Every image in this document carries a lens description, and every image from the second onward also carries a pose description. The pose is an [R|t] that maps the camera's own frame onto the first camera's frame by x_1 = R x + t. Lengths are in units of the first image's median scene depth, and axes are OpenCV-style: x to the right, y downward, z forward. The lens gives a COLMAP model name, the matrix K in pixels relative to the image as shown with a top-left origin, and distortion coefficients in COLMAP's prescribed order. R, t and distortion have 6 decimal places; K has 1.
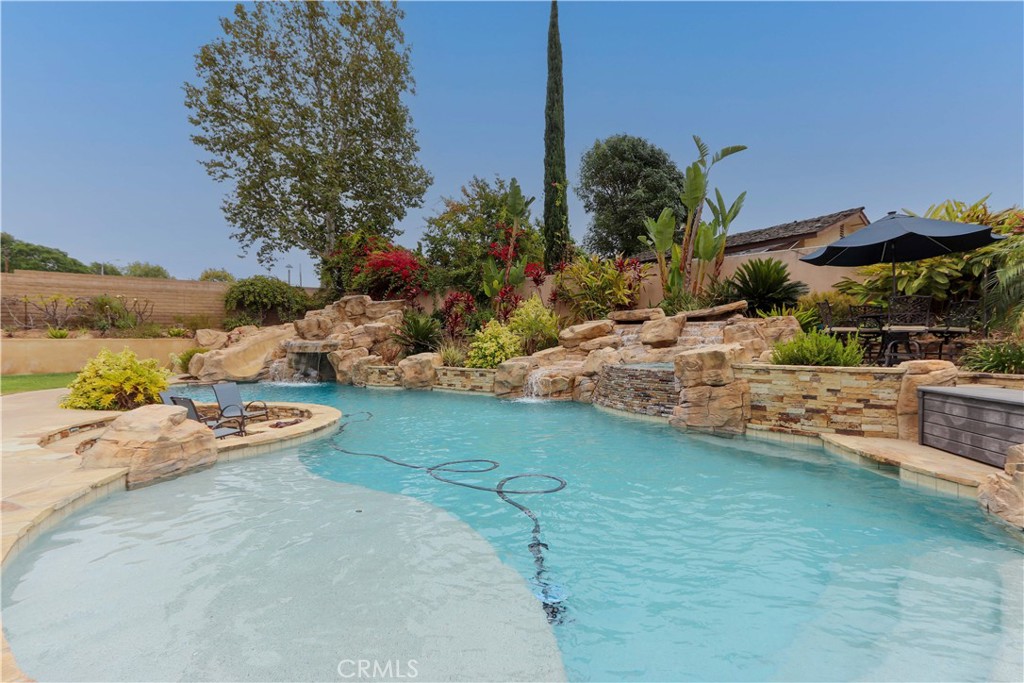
lens RADIAL K [[476.0, 0, 513.3], [0, 476.0, 336.3], [0, 0, 1]] dist [0.001108, 0.000999]
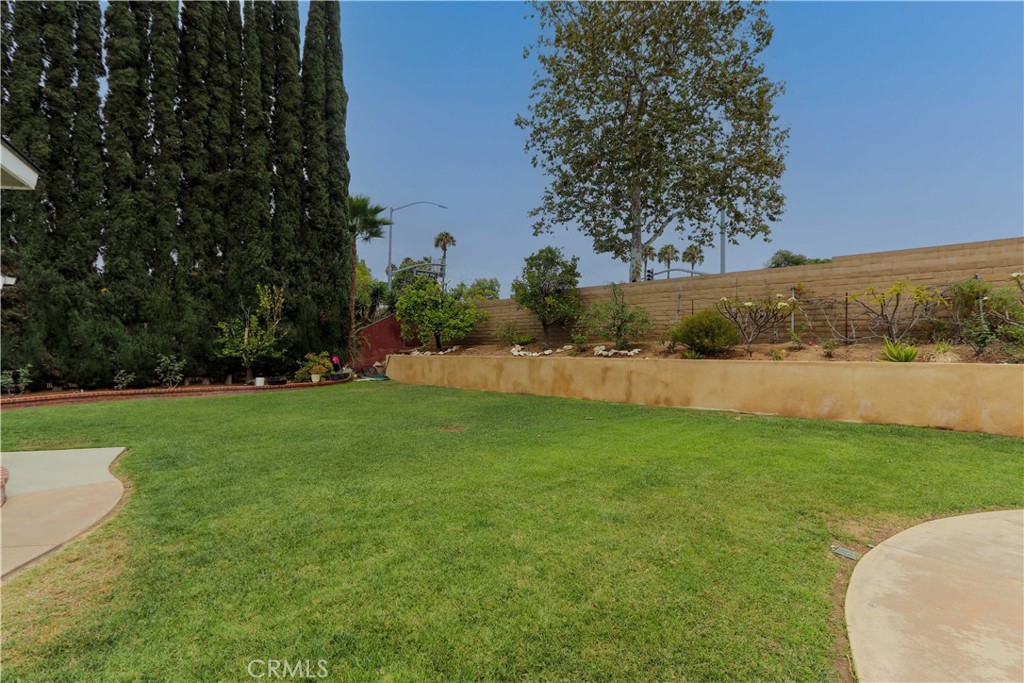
lens RADIAL K [[476.0, 0, 512.1], [0, 476.0, 345.2], [0, 0, 1]] dist [0.001108, 0.000999]
pose [[0.197986, -0.001028, -0.980204, -0.455019], [0.005071, 0.999987, -0.000024, -0.015334], [0.980192, -0.004966, 0.197988, 0.404684]]
